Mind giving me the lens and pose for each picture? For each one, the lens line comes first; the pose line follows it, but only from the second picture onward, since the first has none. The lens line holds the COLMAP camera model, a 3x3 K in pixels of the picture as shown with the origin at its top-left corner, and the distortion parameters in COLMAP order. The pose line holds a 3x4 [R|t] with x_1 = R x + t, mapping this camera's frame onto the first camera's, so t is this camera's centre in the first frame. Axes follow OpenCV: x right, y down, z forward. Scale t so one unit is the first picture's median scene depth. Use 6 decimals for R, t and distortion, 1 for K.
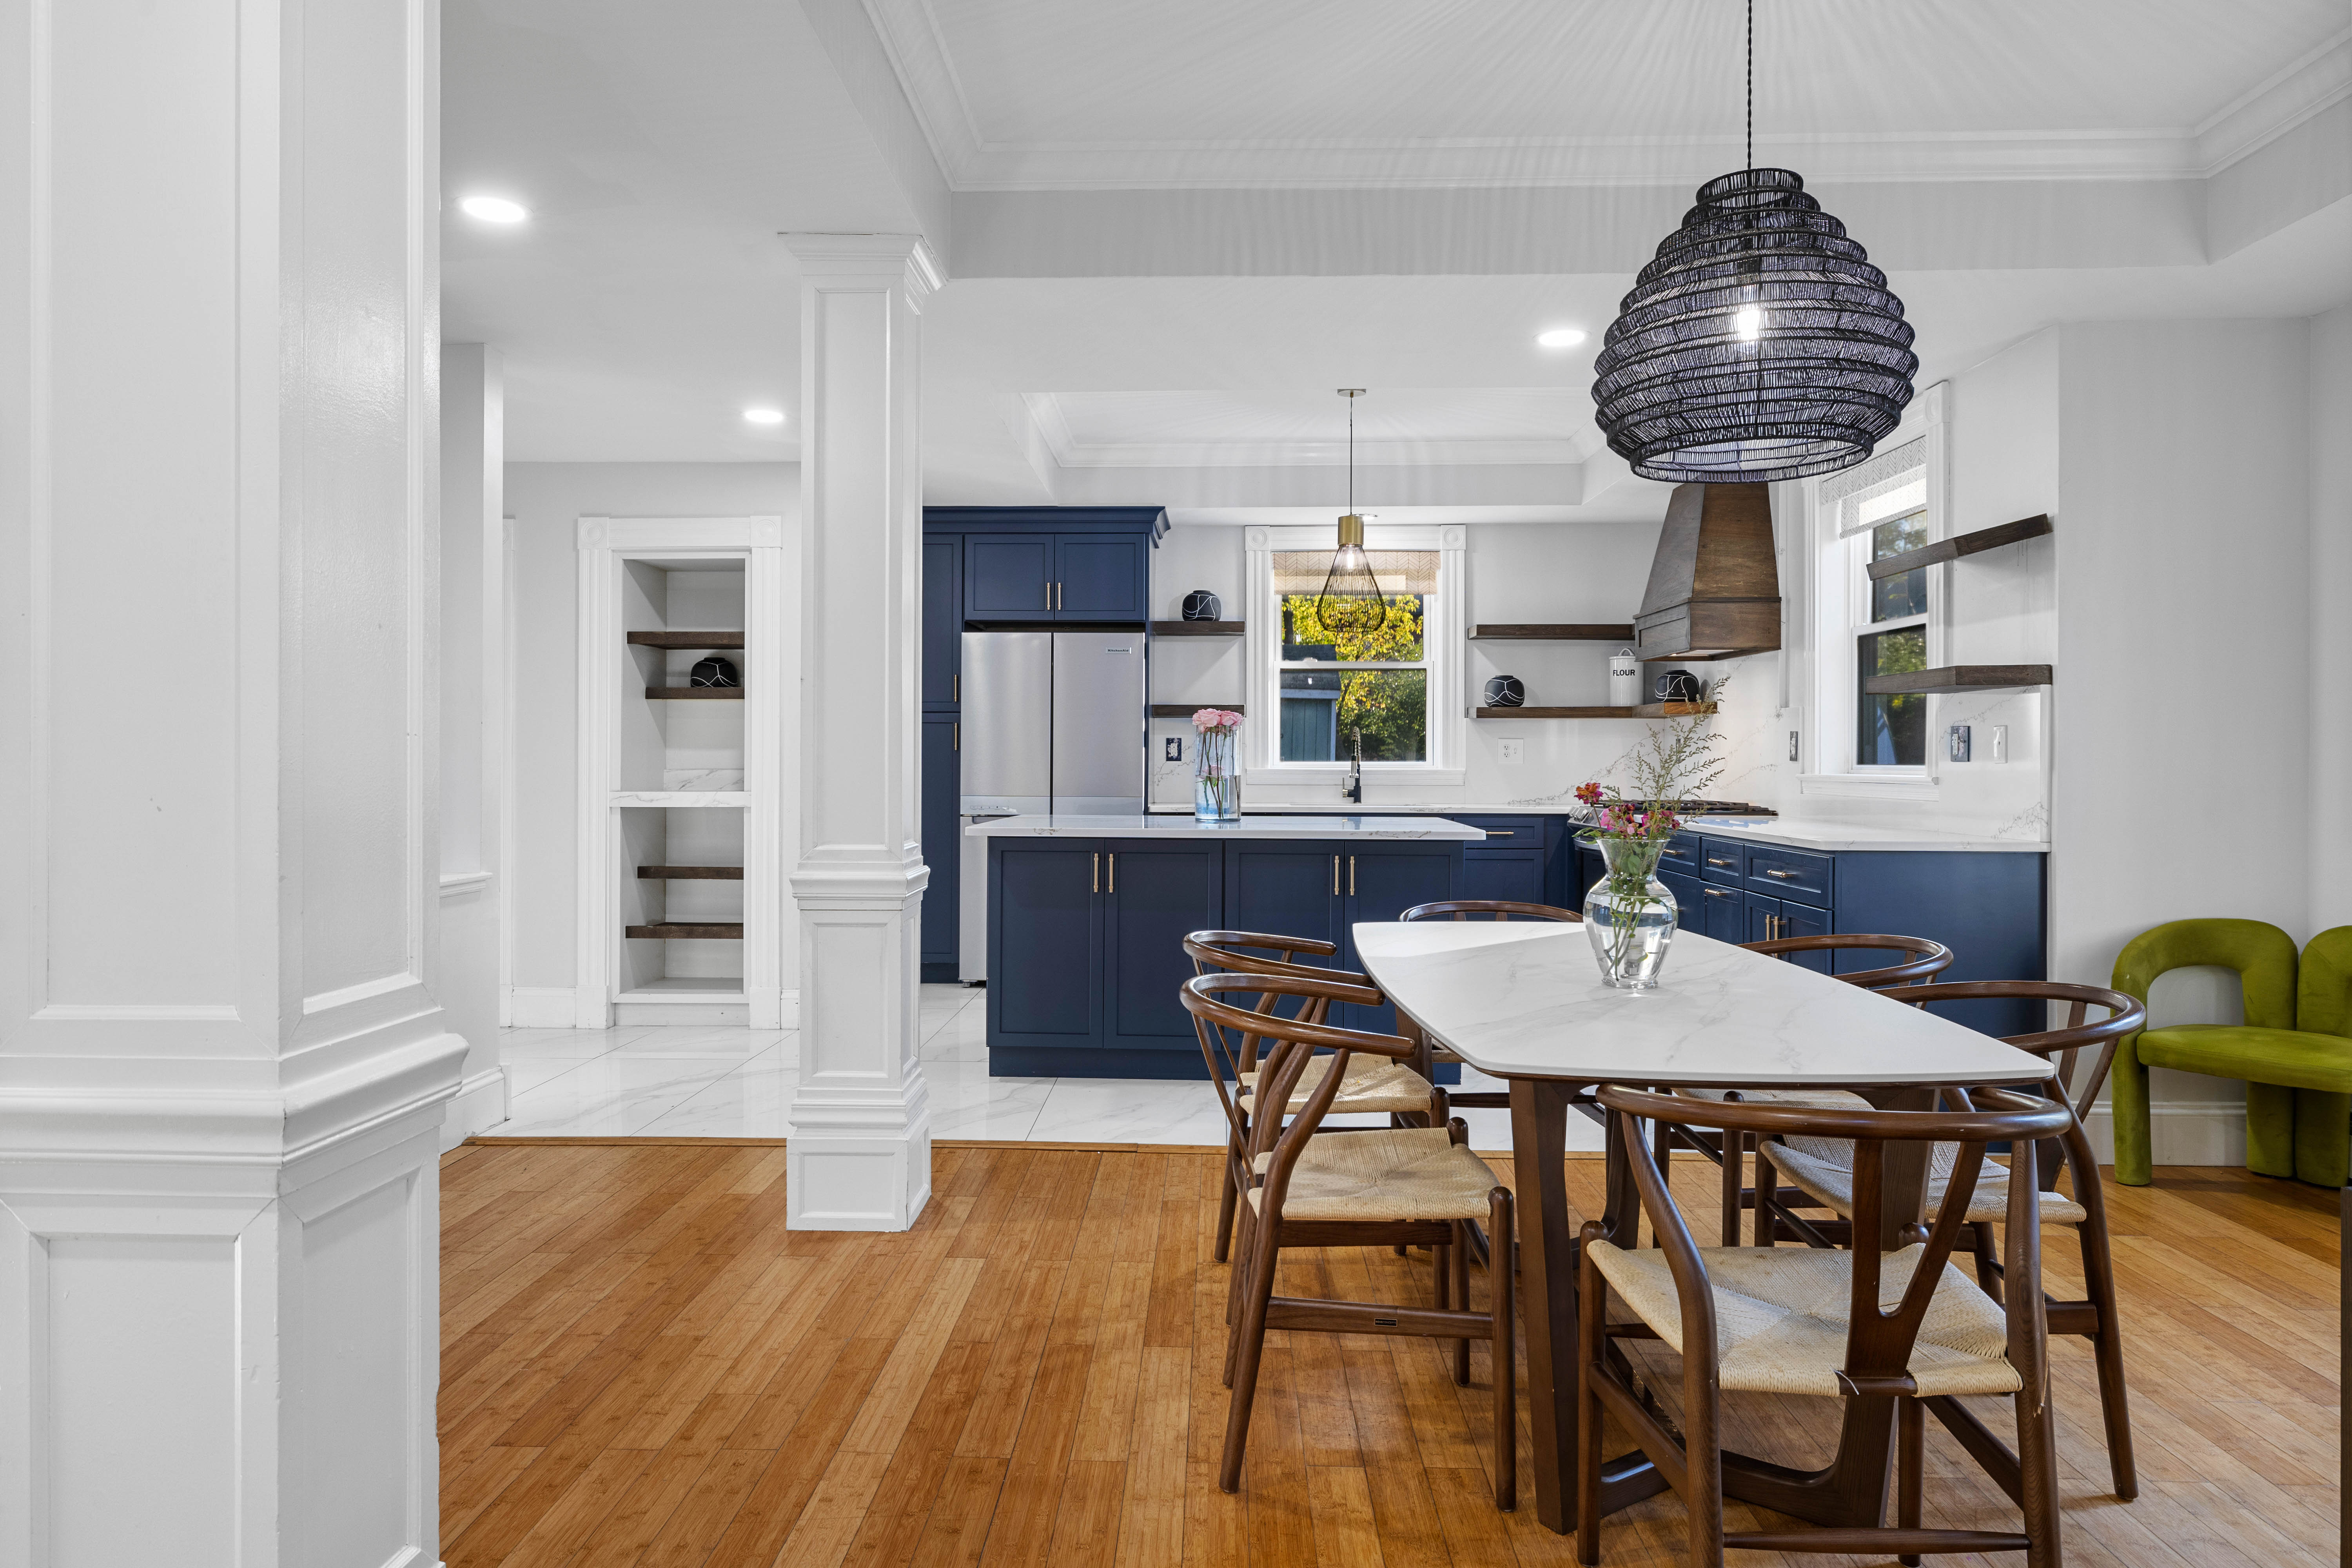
lens RADIAL K [[1526.0, 0, 1176.4], [0, 1526.0, 768.9], [0, 0, 1]] dist [0.009635, 0.000482]
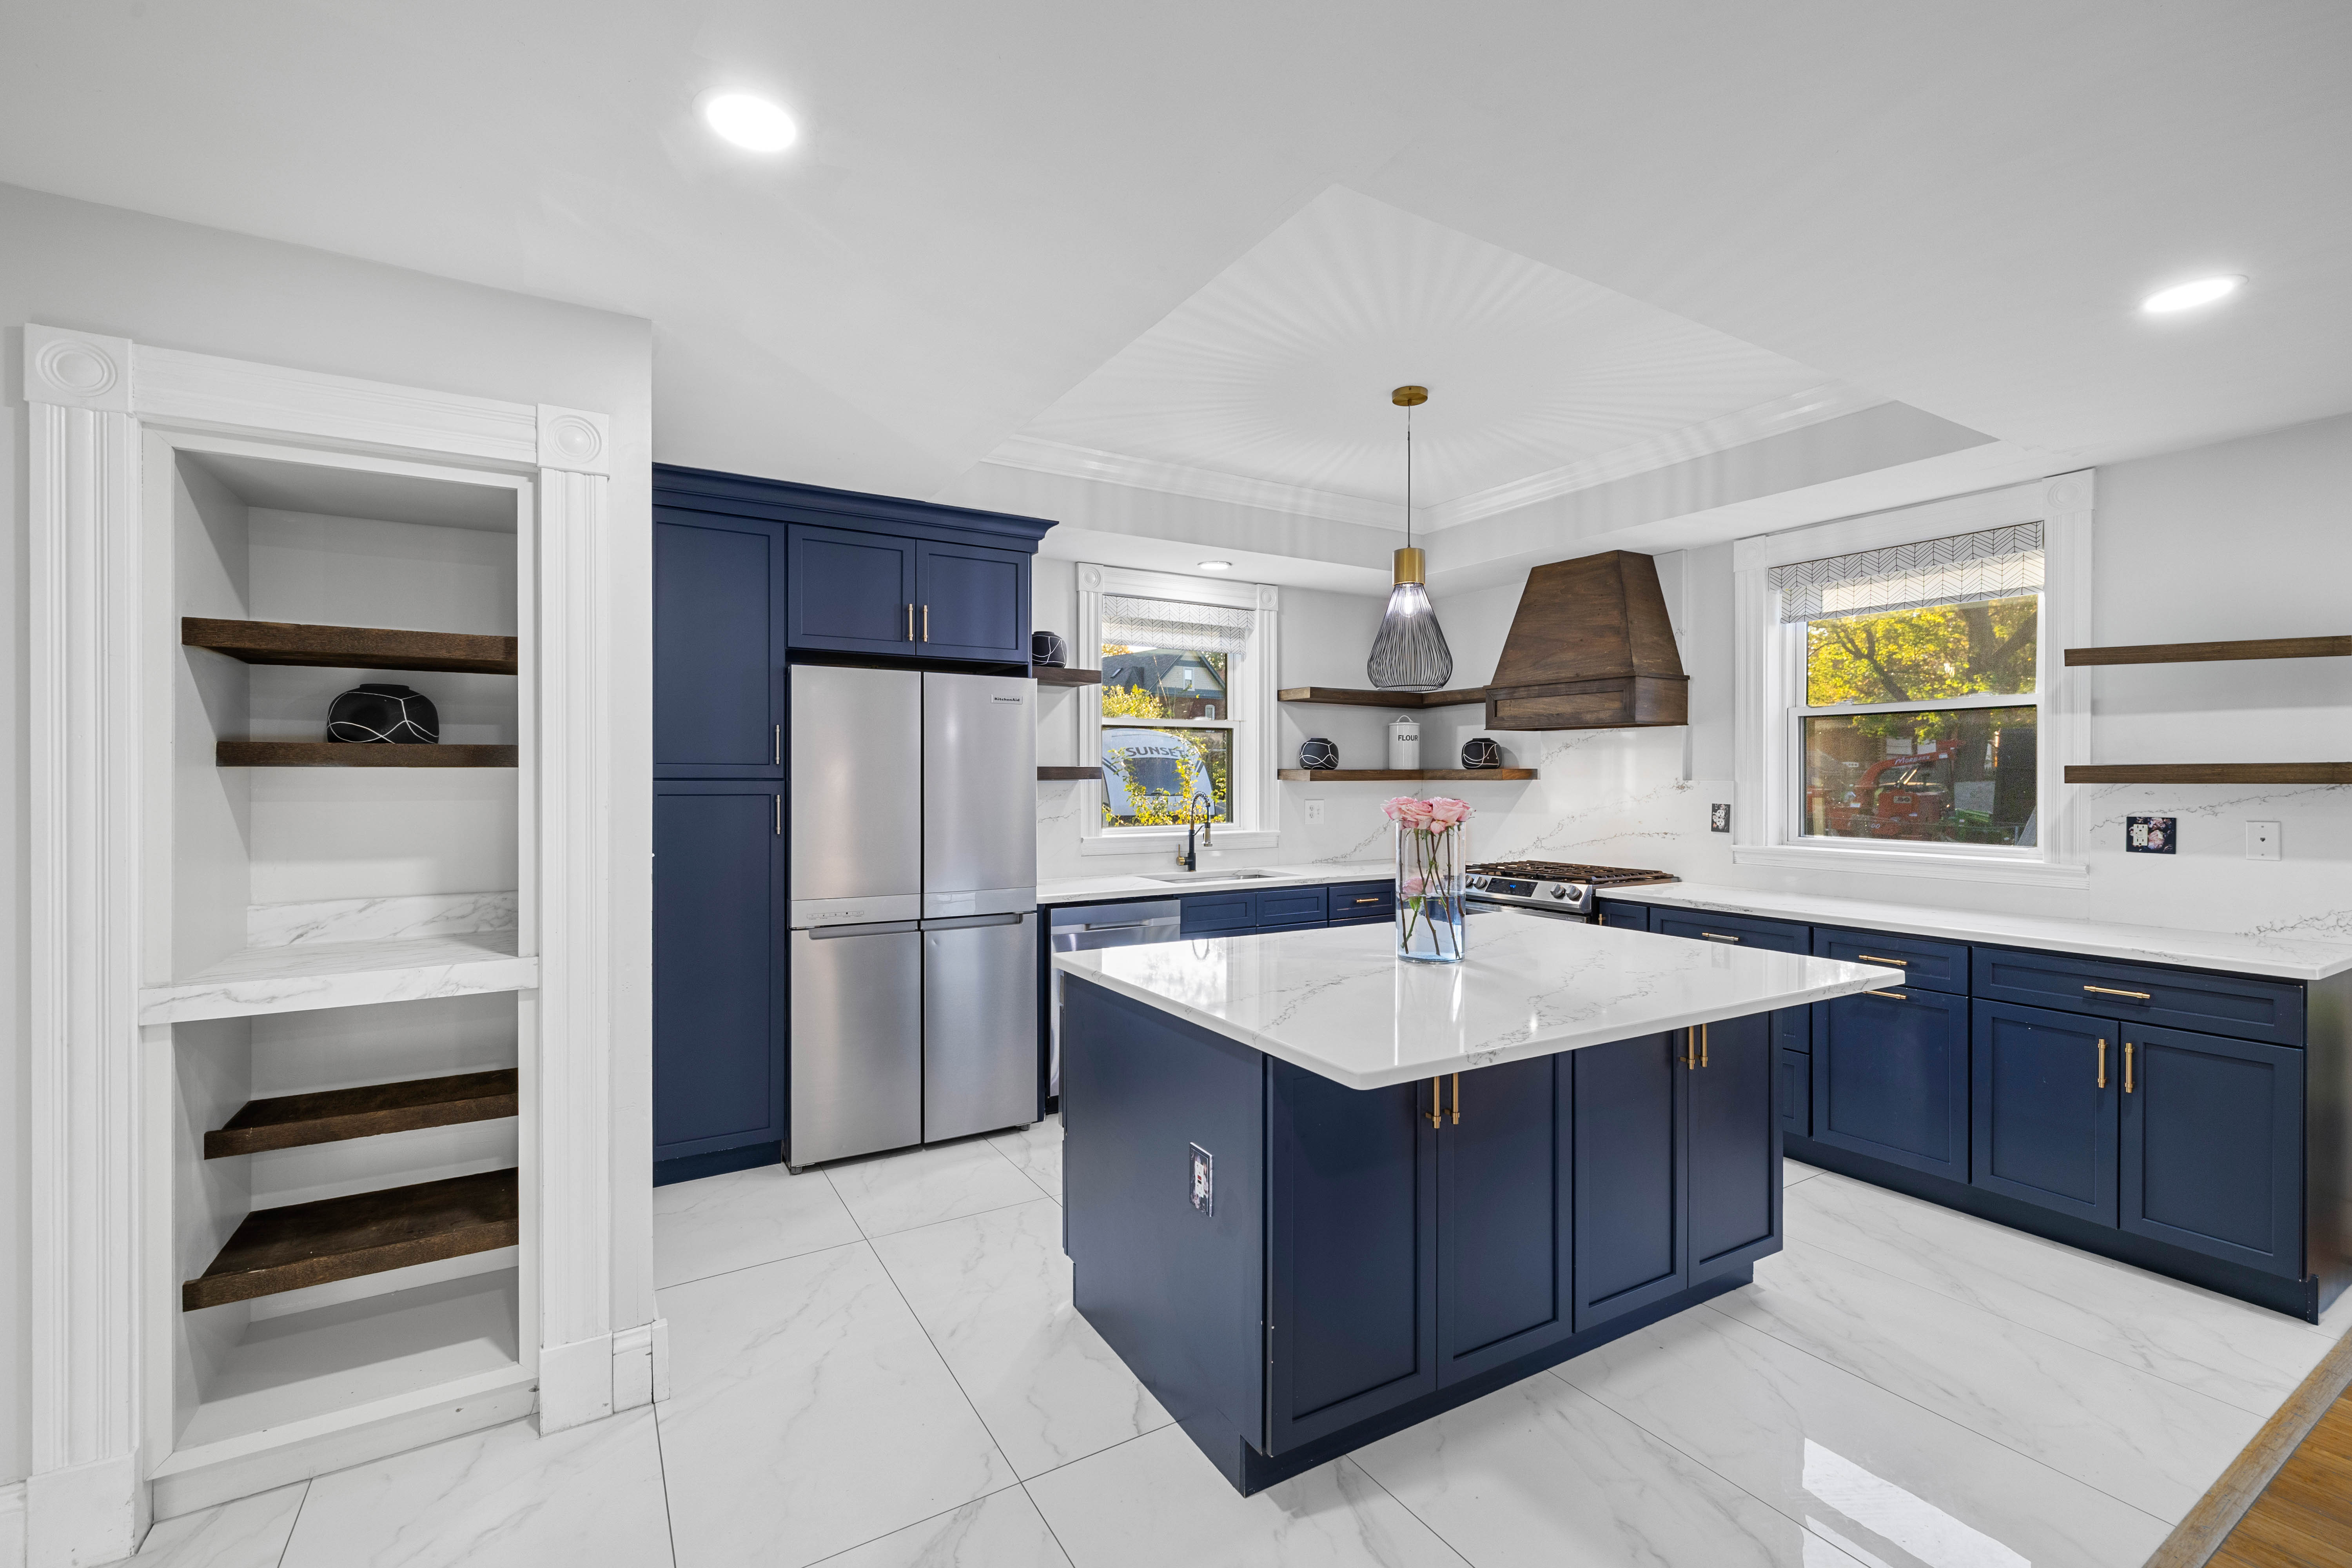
lens RADIAL K [[999.3, 0, 1177.1], [0, 999.3, 790.7], [0, 0, 1]] dist [0.001397, -0.000062]
pose [[0.844248, -0.010017, 0.535859, -0.254057], [0.005027, 0.999929, 0.010773, -0.038826], [-0.535929, -0.006401, 0.844239, 0.561830]]
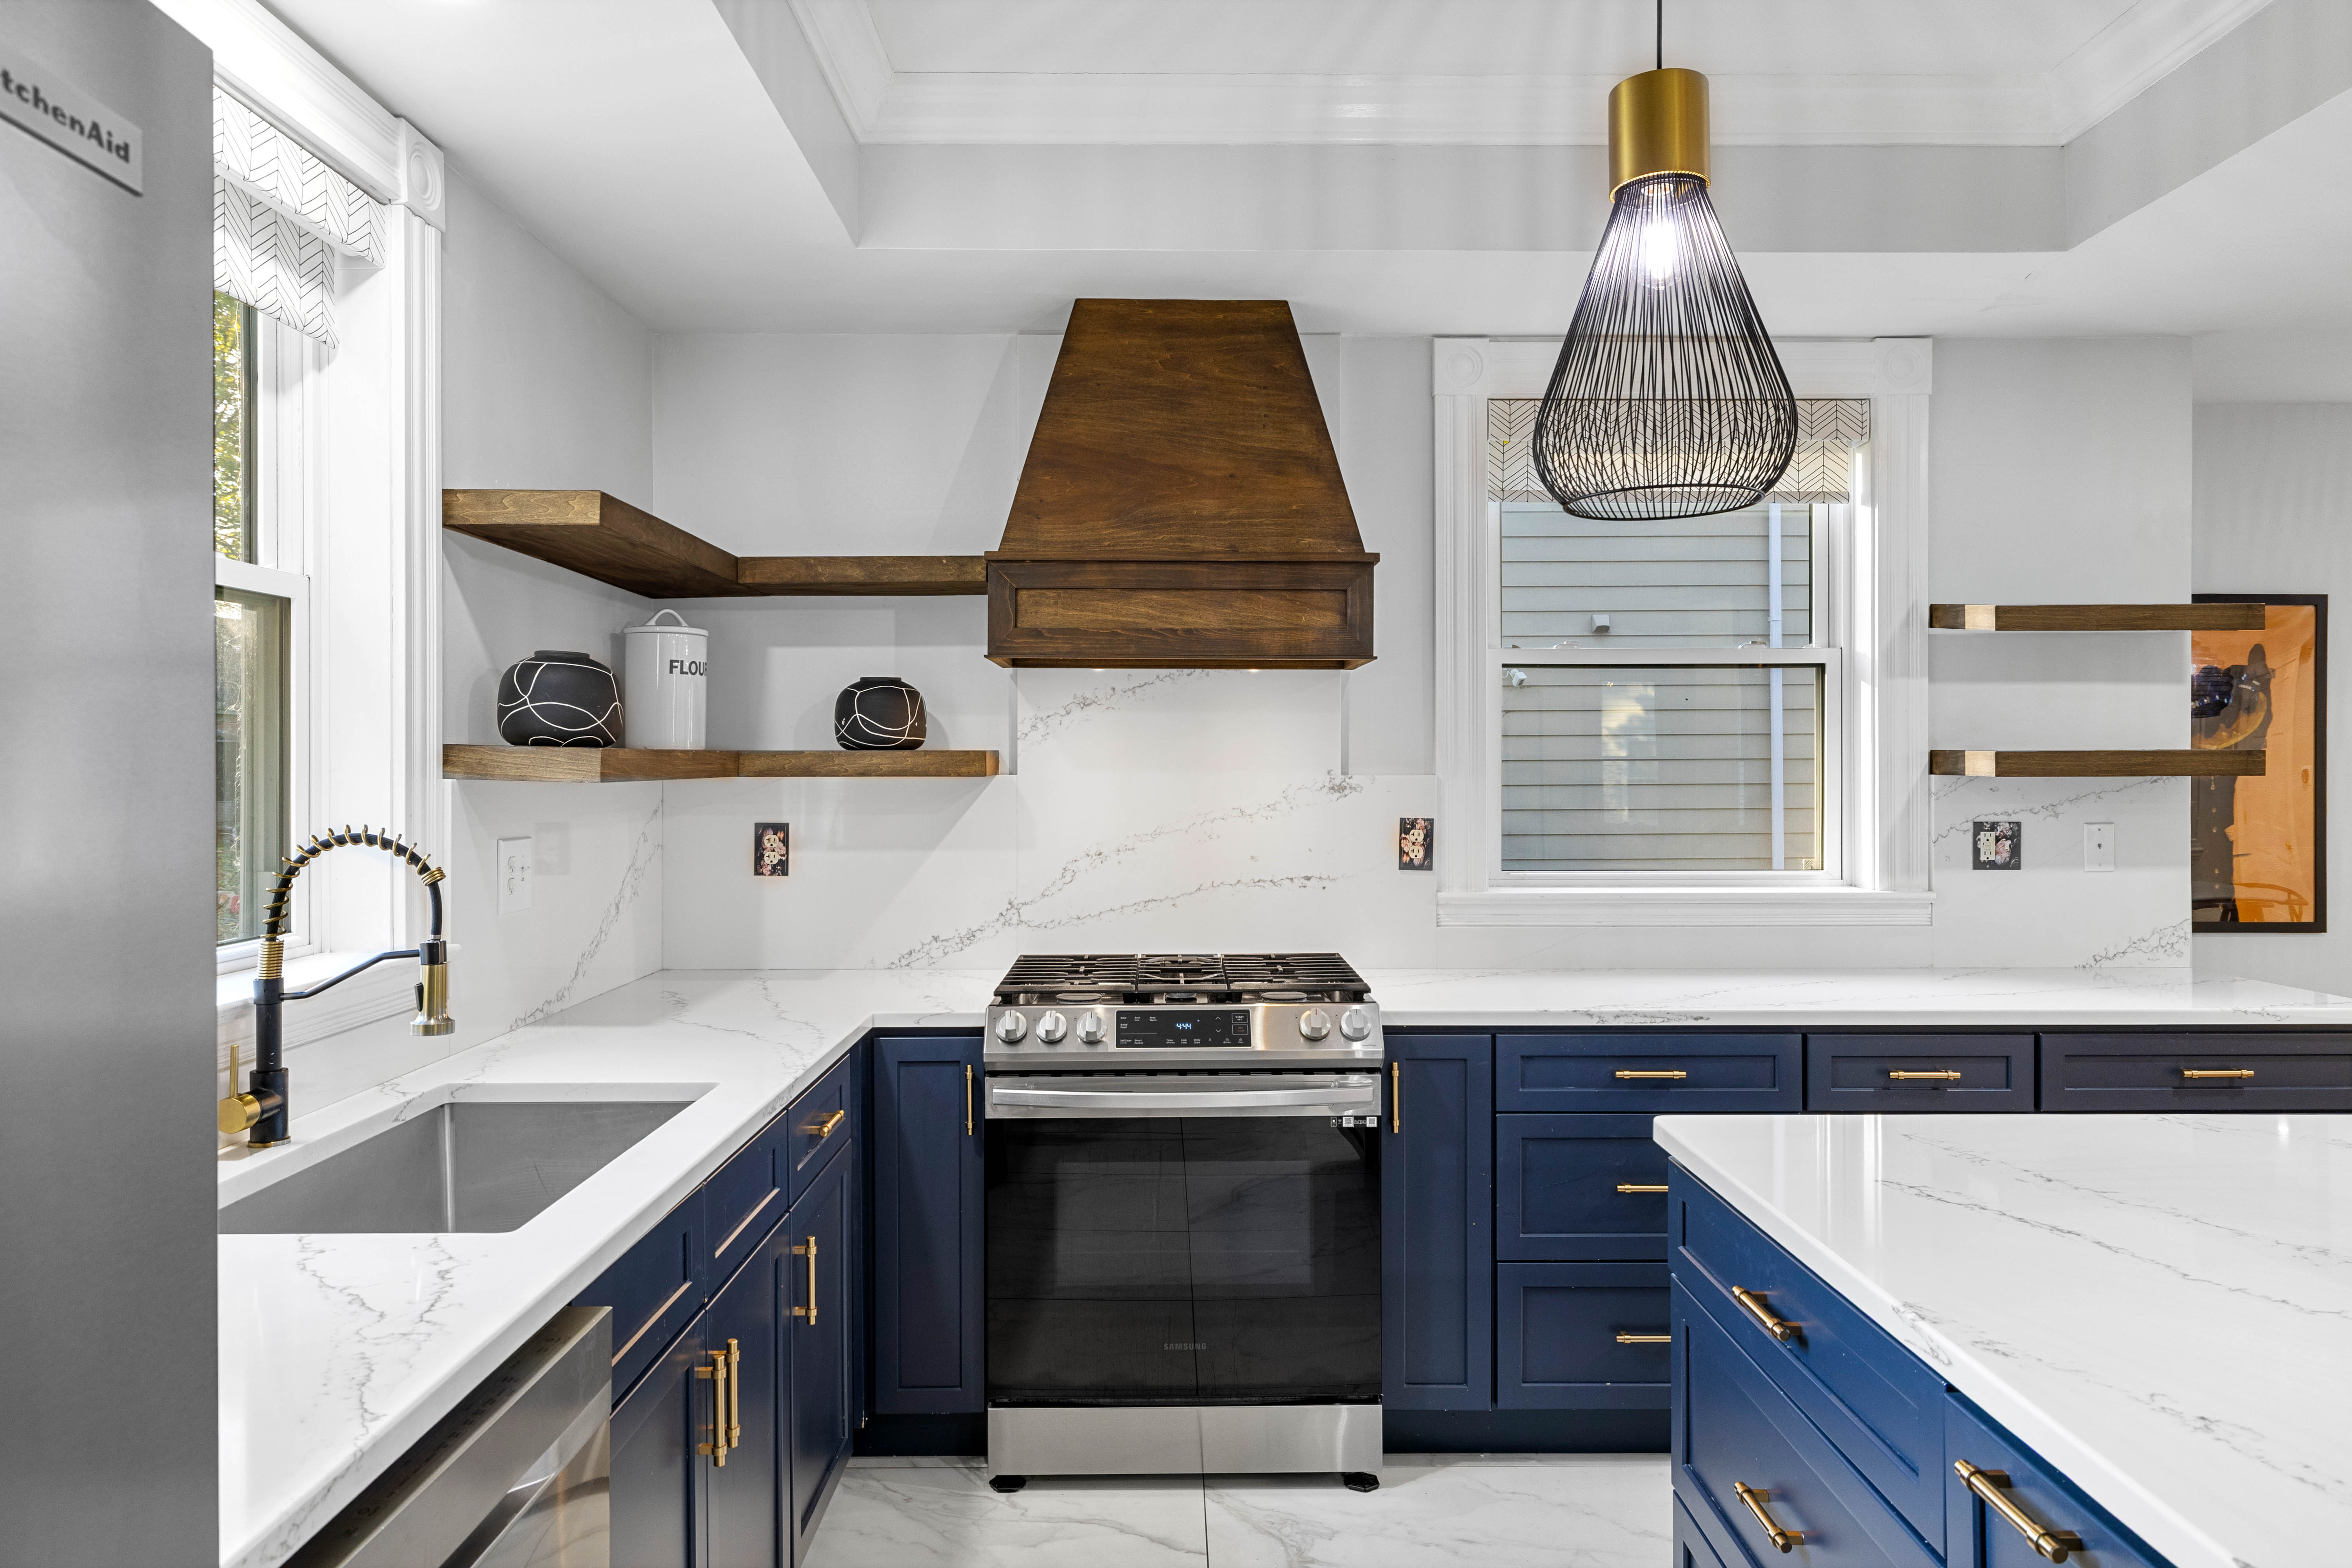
lens RADIAL K [[1526.0, 0, 1180.5], [0, 1526.0, 775.8], [0, 0, 1]] dist [0.009635, 0.000482]
pose [[-0.030843, -0.009092, 0.999483, -0.145608], [0.006412, 0.999936, 0.009294, -0.041786], [-0.999504, 0.006695, -0.030783, 1.002002]]
